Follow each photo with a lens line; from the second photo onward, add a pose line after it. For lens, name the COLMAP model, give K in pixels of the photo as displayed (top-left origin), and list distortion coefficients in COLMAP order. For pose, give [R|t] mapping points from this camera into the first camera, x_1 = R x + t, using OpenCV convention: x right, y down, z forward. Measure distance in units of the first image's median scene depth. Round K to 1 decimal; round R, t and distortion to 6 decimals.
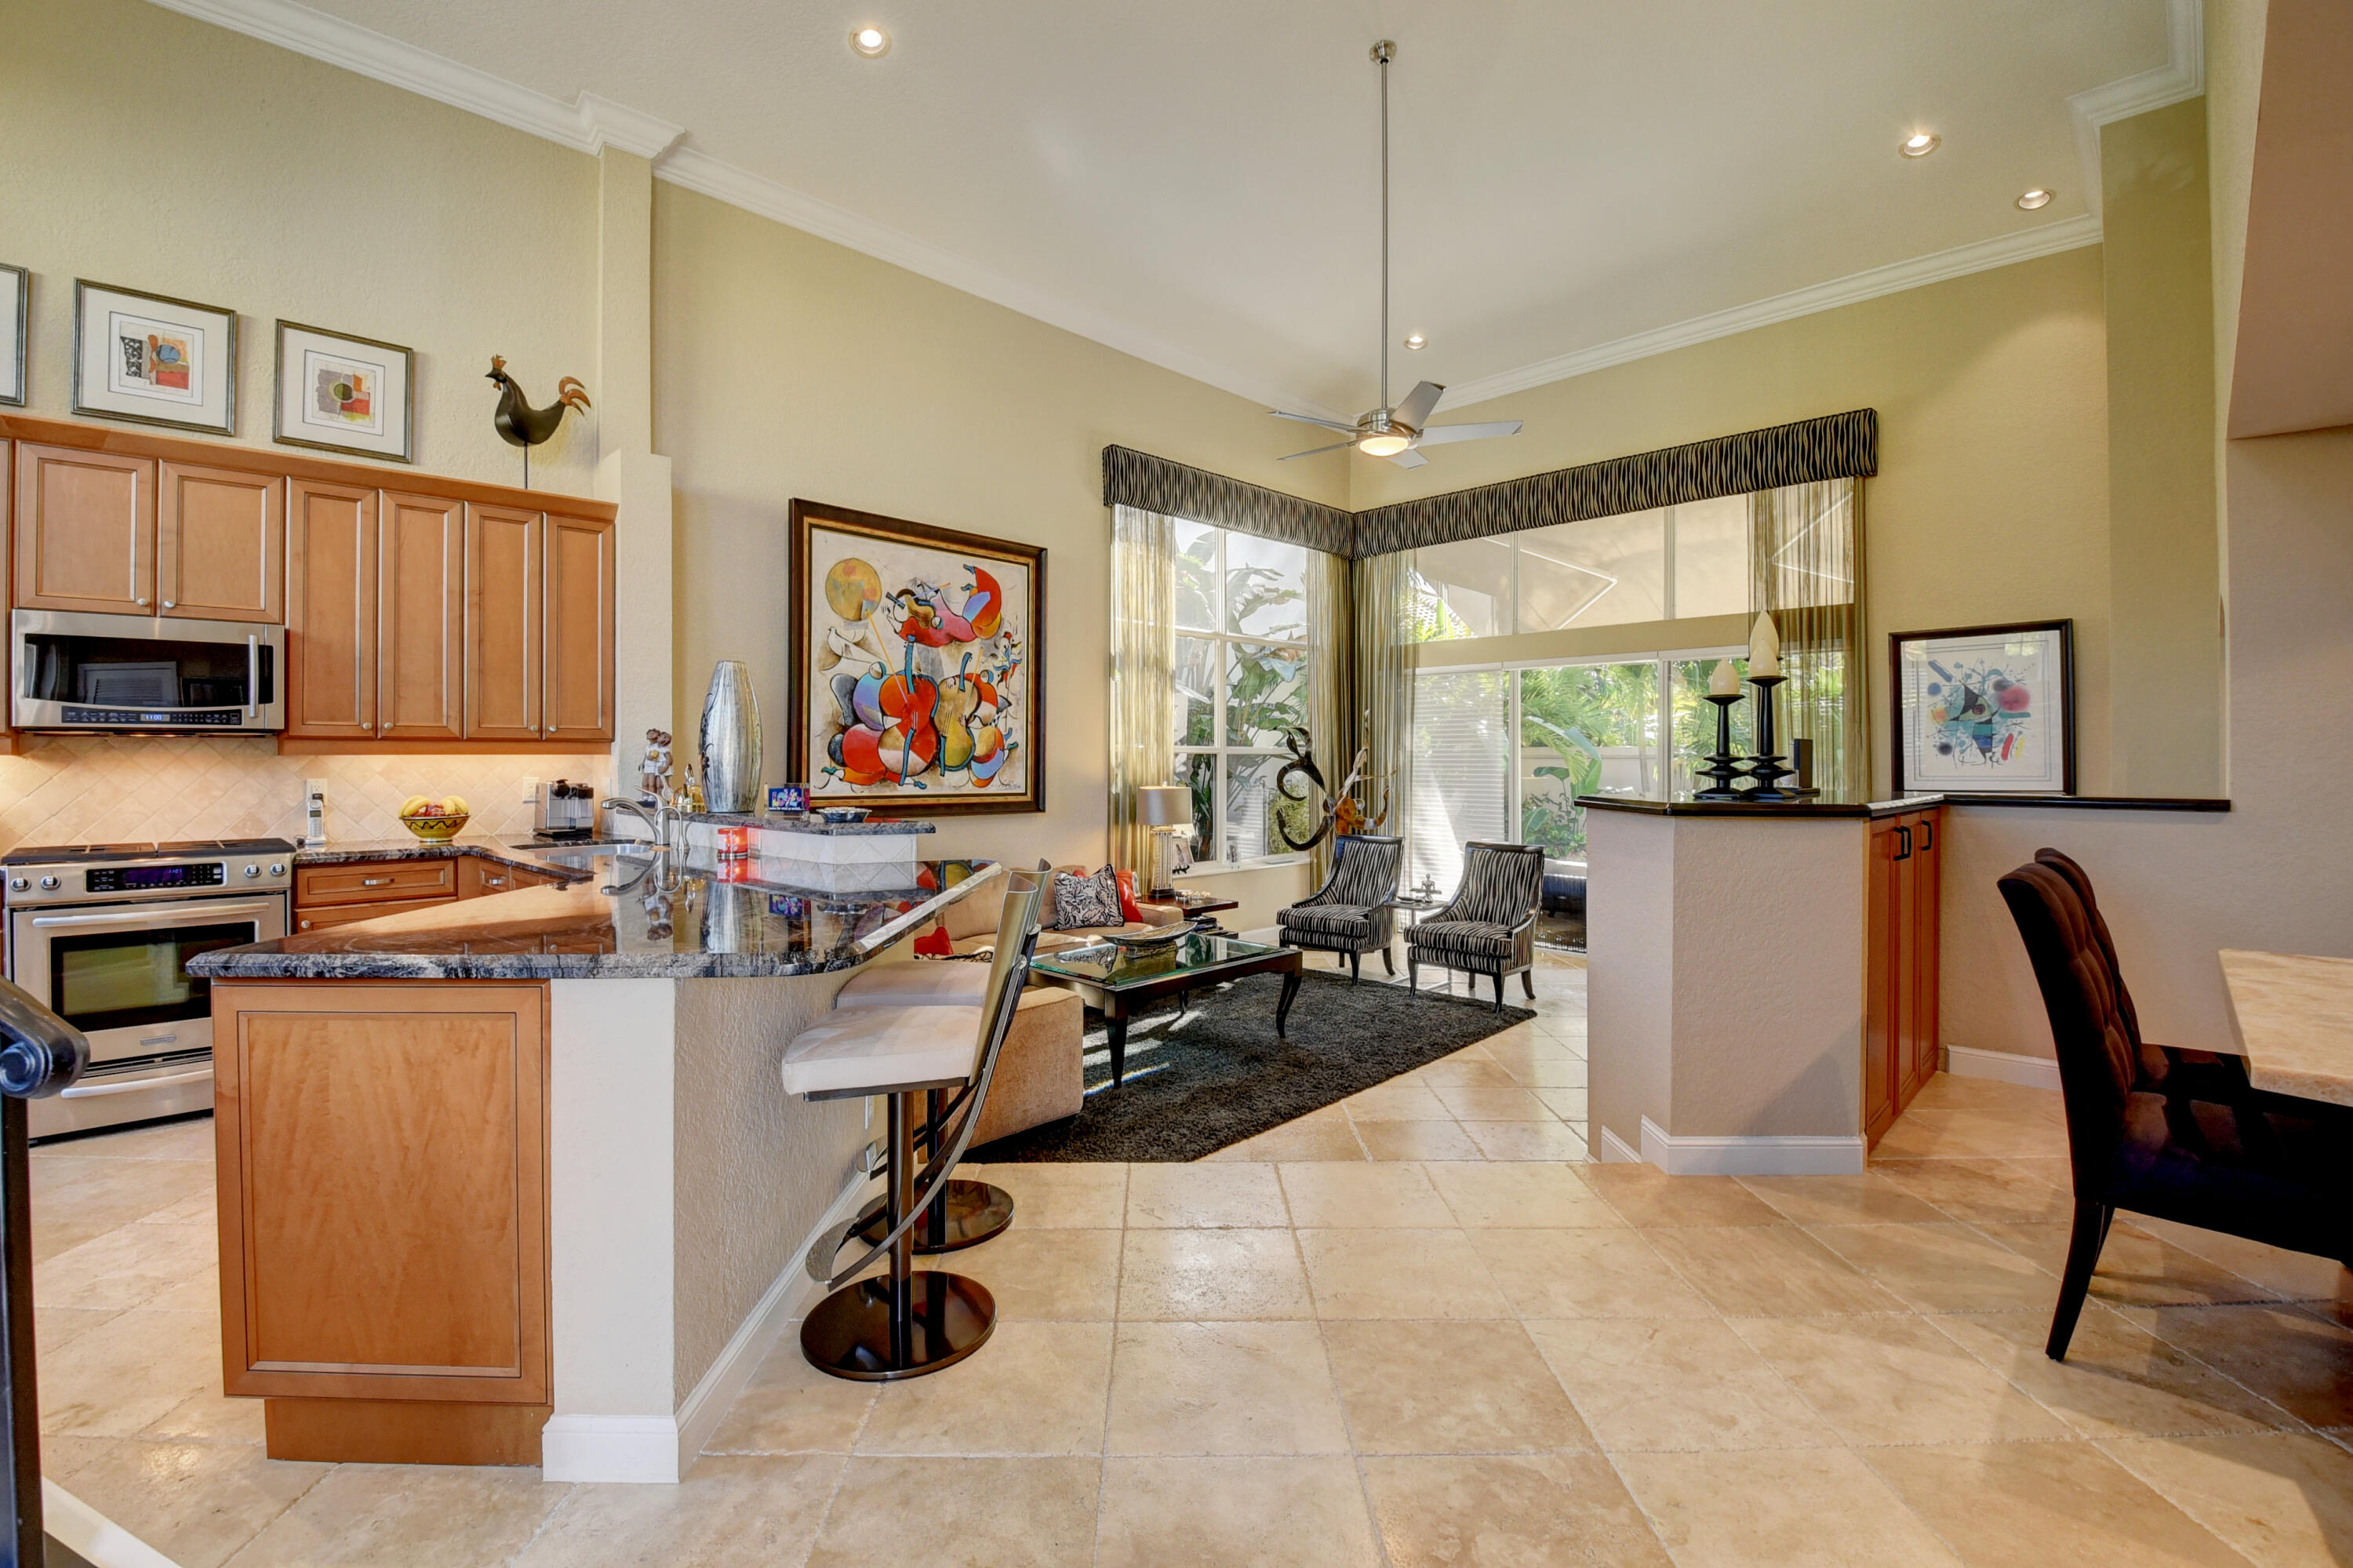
lens RADIAL K [[1051.1, 0, 1161.1], [0, 1051.1, 773.8], [0, 0, 1]] dist [-0.018715, -0.008918]
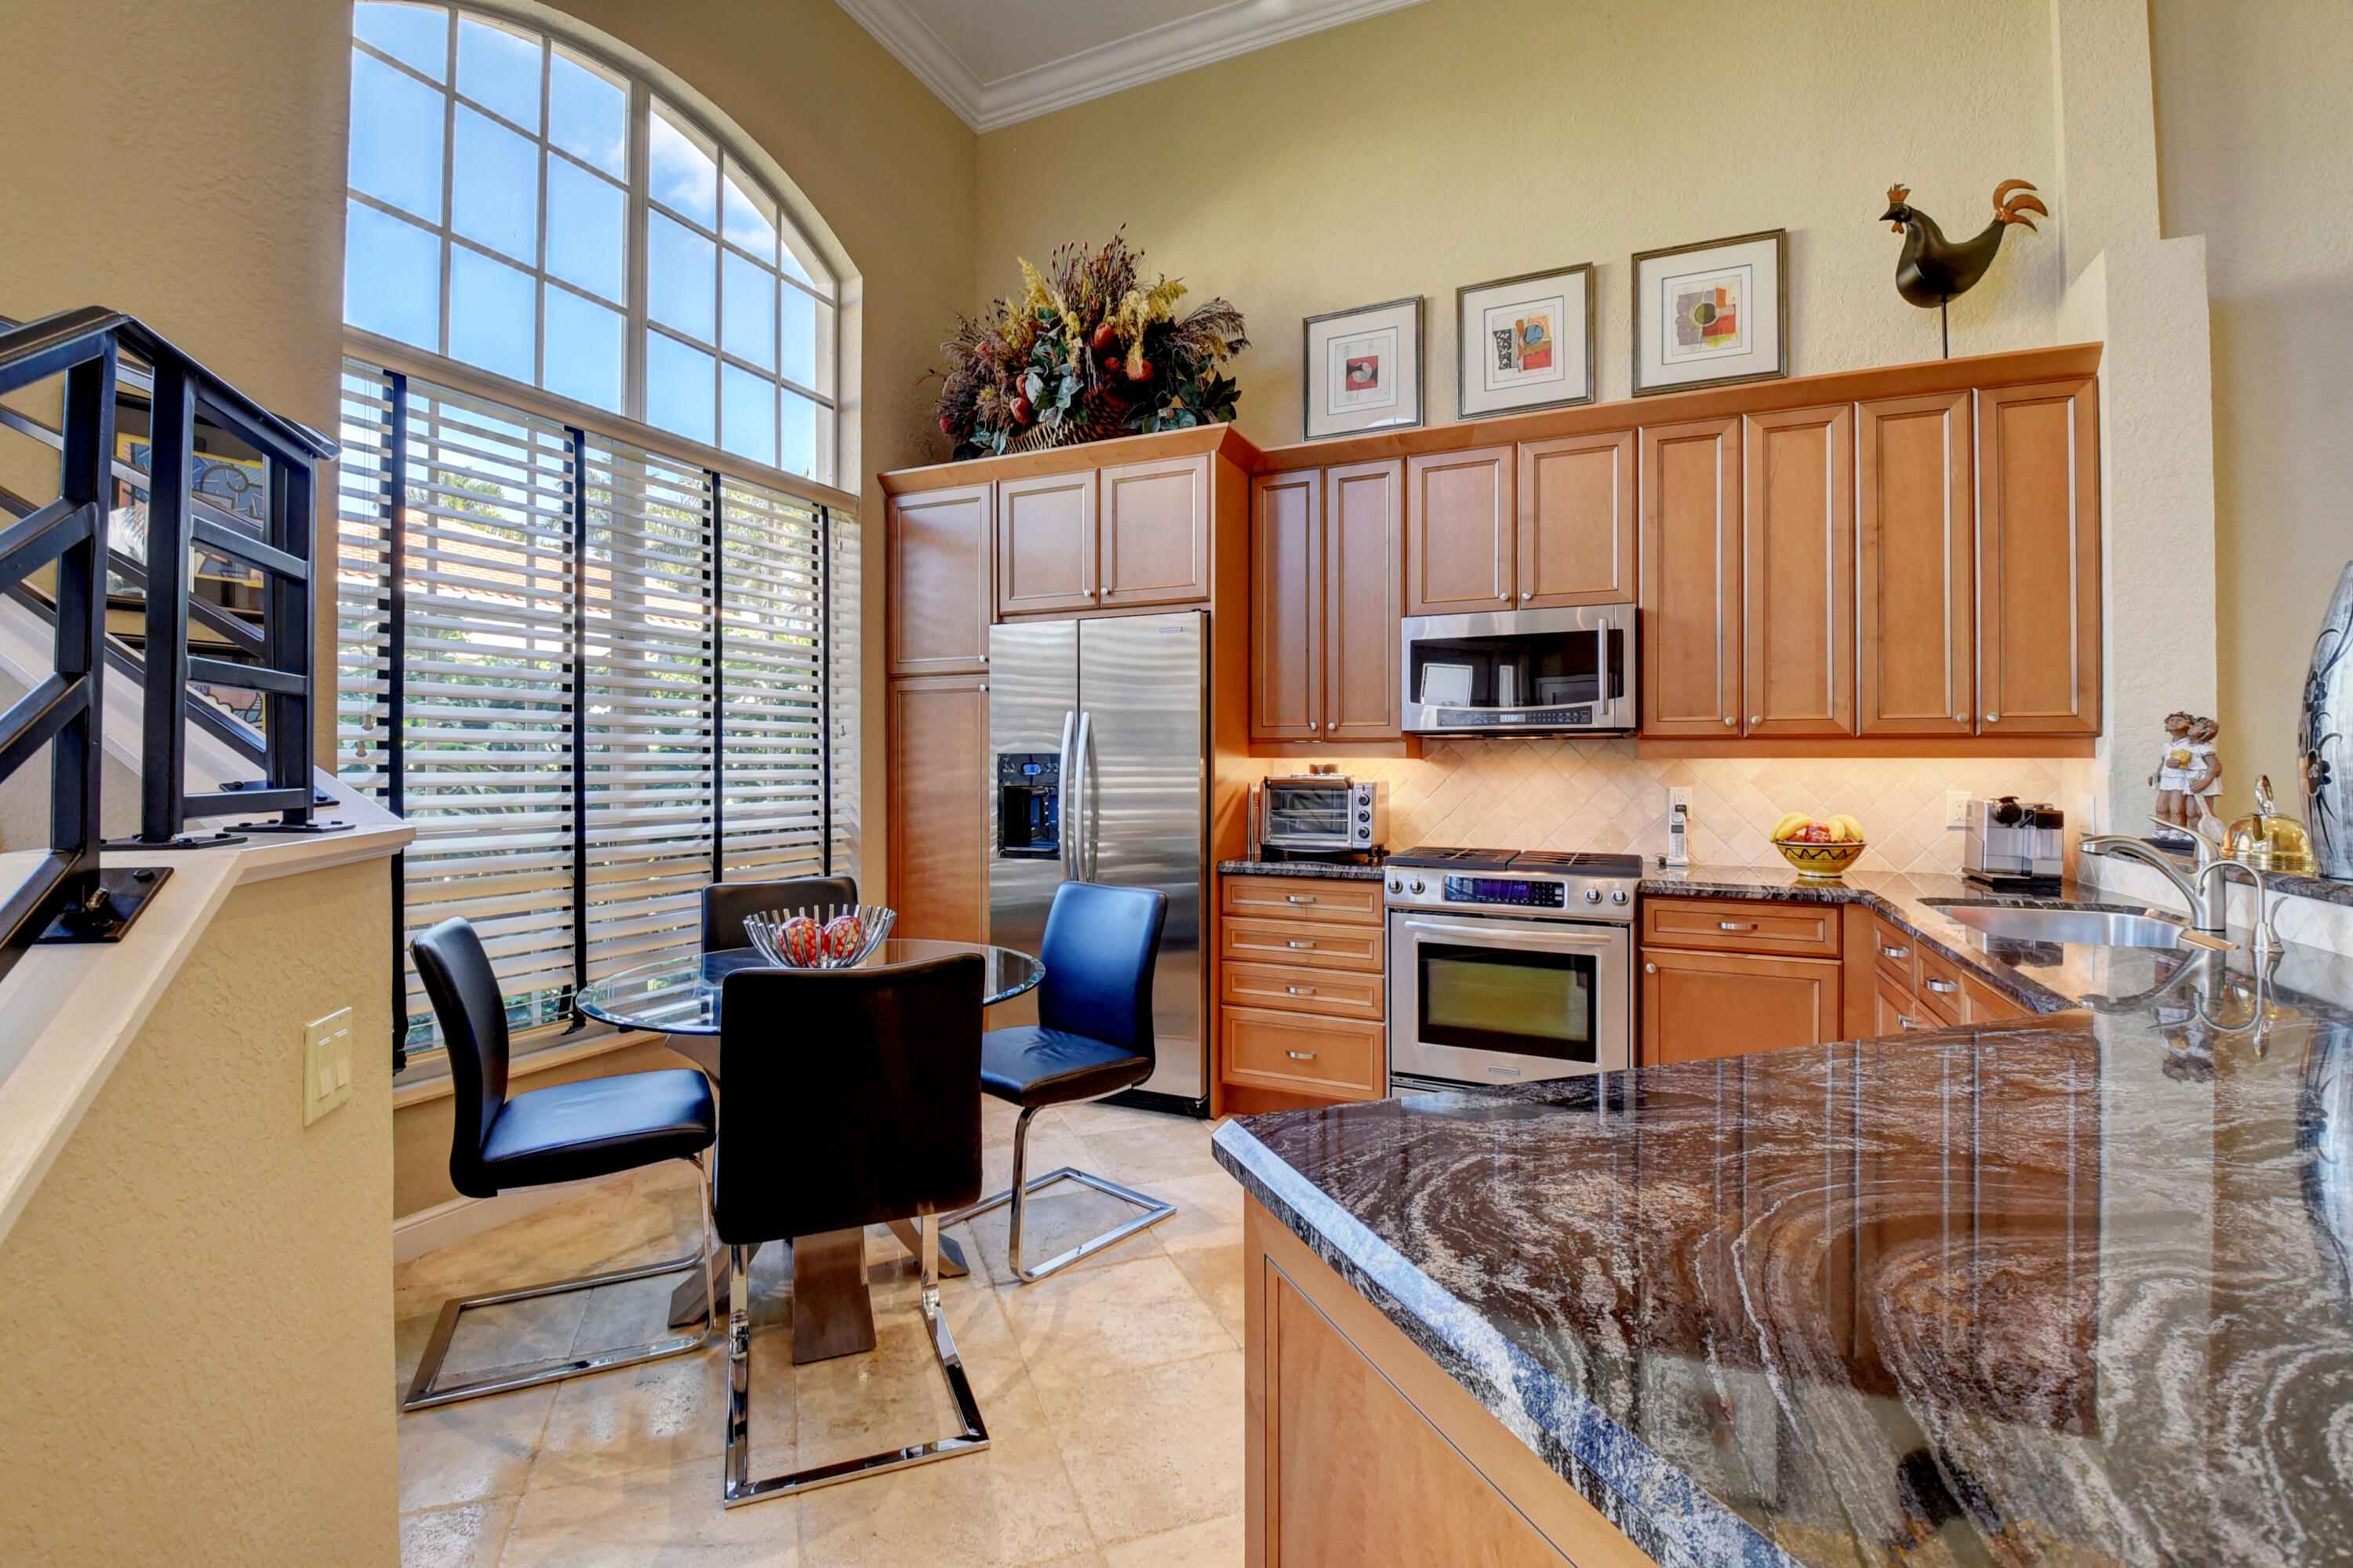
lens RADIAL K [[1051.1, 0, 1160.1], [0, 1051.1, 750.4], [0, 0, 1]] dist [-0.018715, -0.008918]
pose [[0.343820, -0.008992, -0.938993, -0.121754], [-0.016729, 0.999737, -0.015699, -0.003296], [0.938887, 0.021106, 0.343579, 0.226640]]
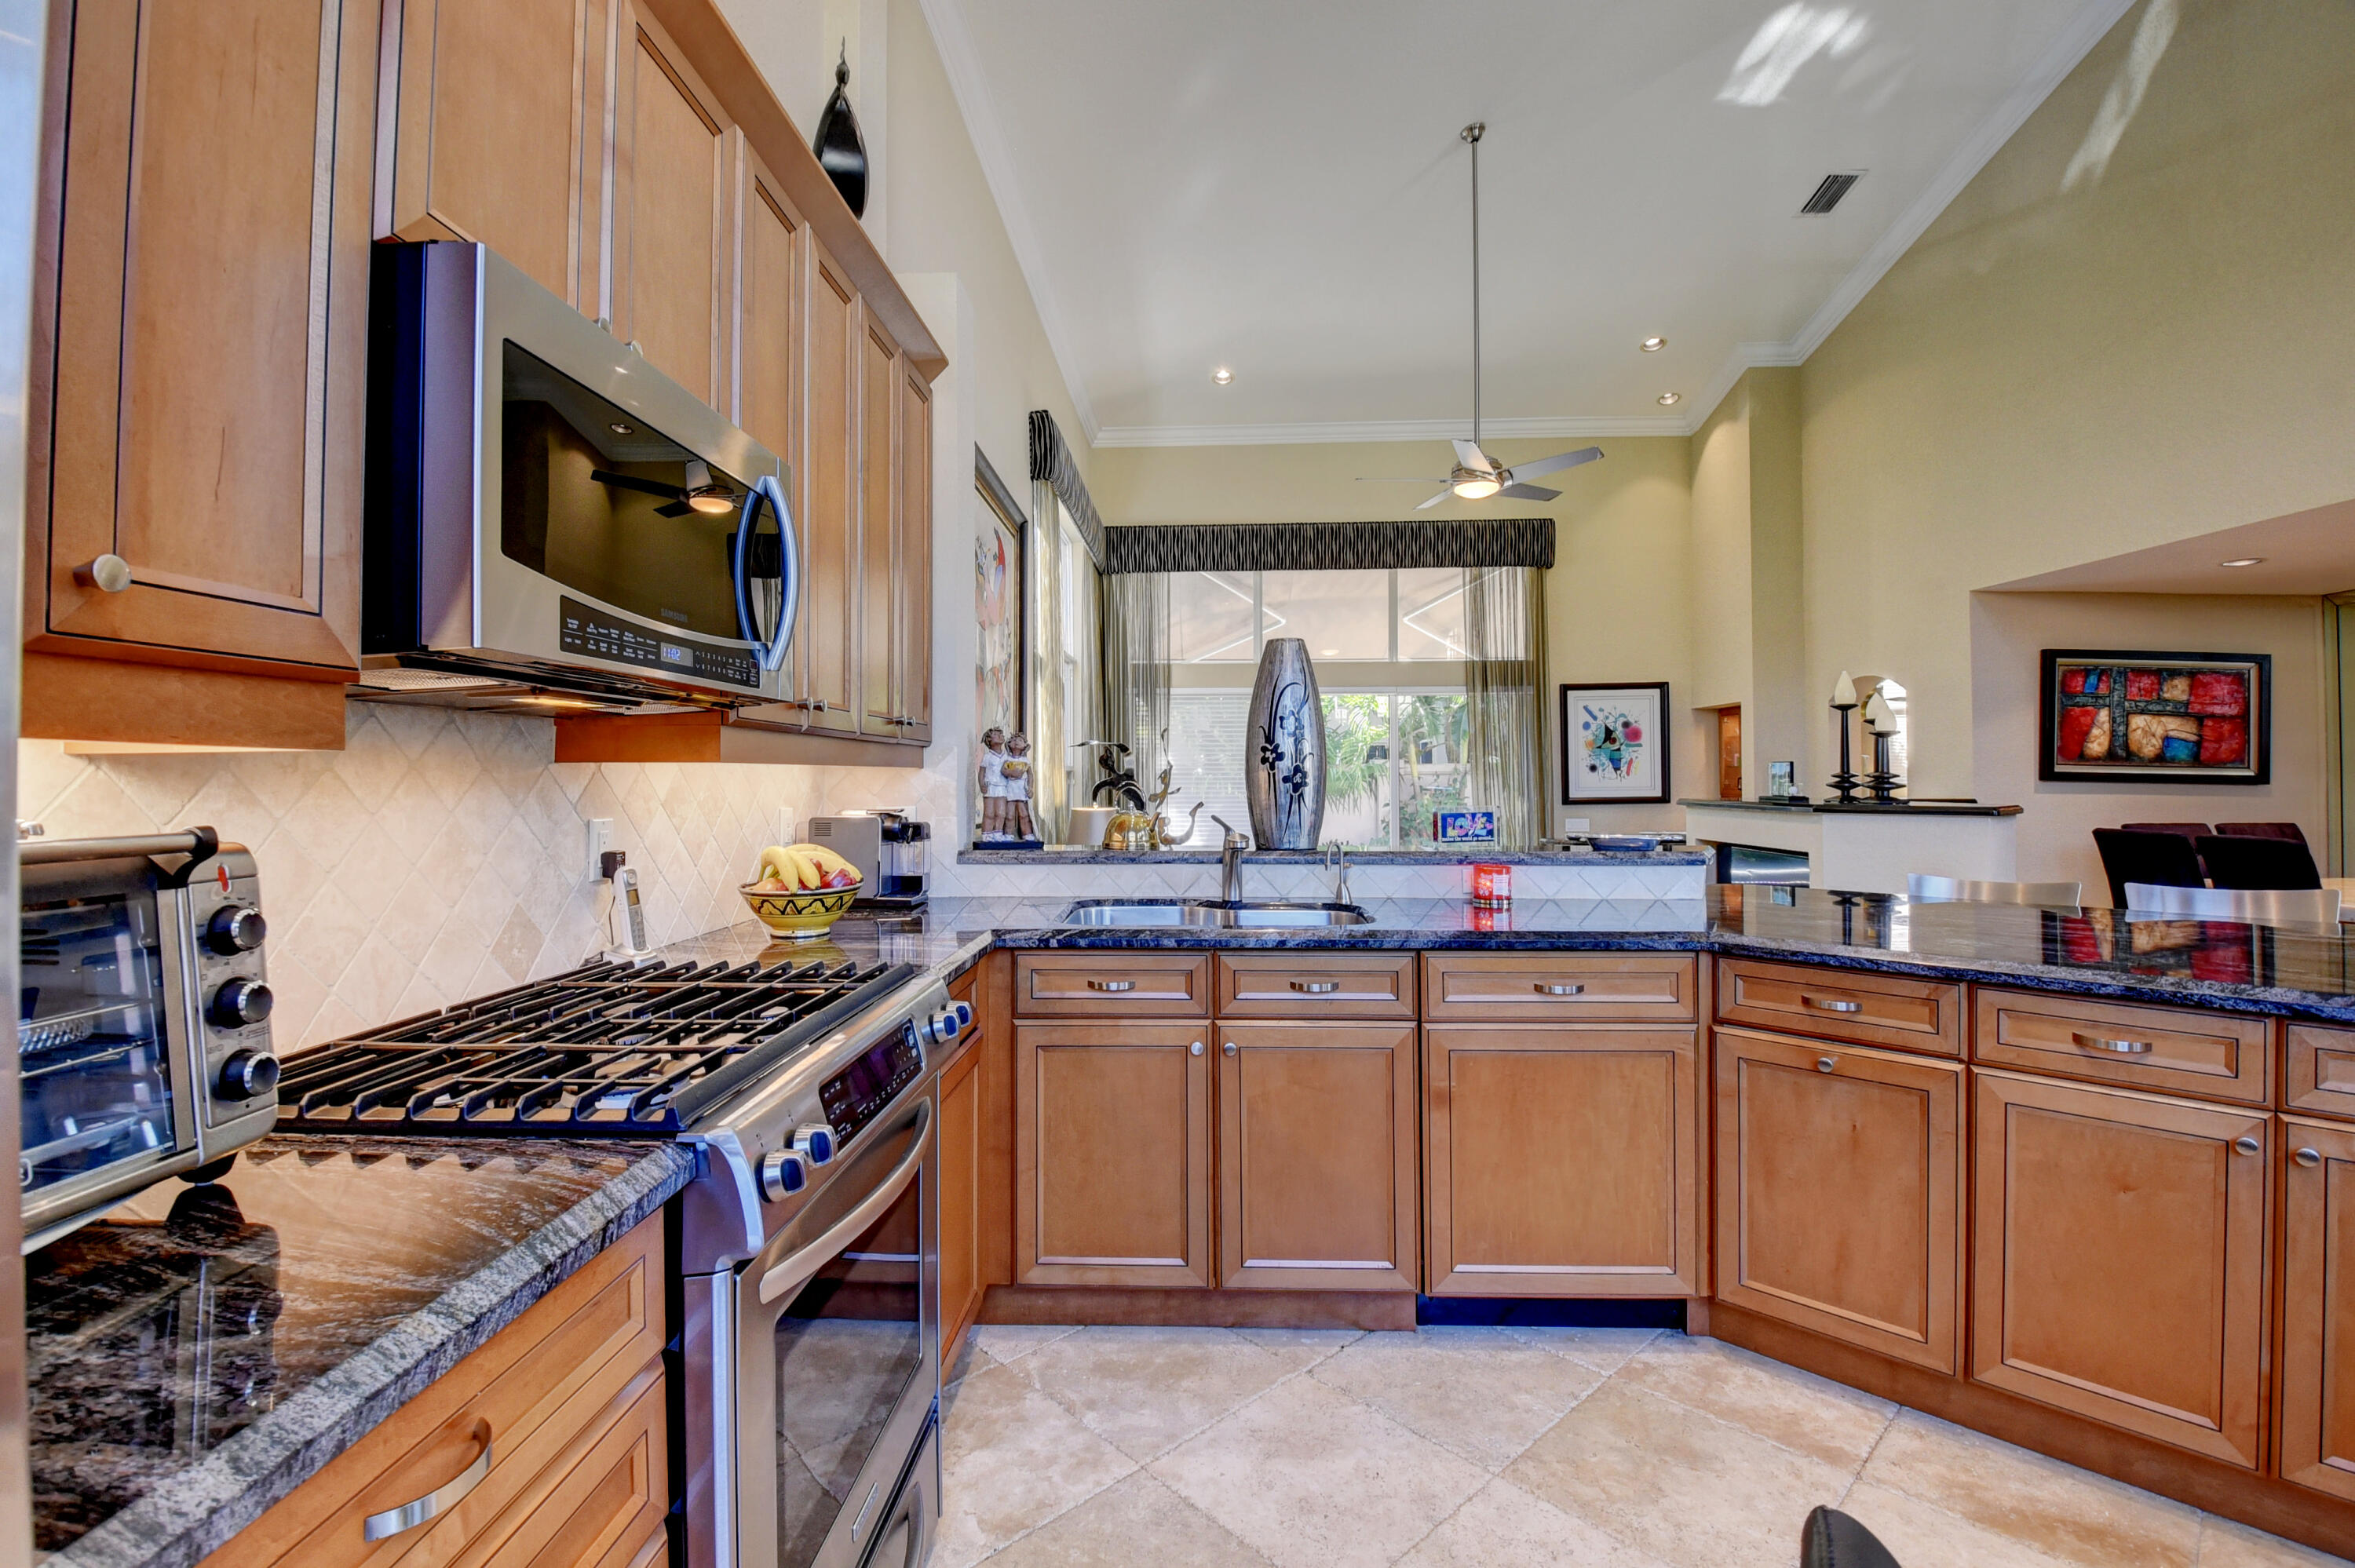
lens RADIAL K [[1051.8, 0, 1146.7], [0, 1051.8, 774.7], [0, 0, 1]] dist [-0.018715, -0.008918]
pose [[0.733298, 0.000906, 0.679907, -0.682555], [0.009427, 0.999889, -0.011500, -0.004604], [-0.679842, 0.014842, 0.733208, 0.375240]]
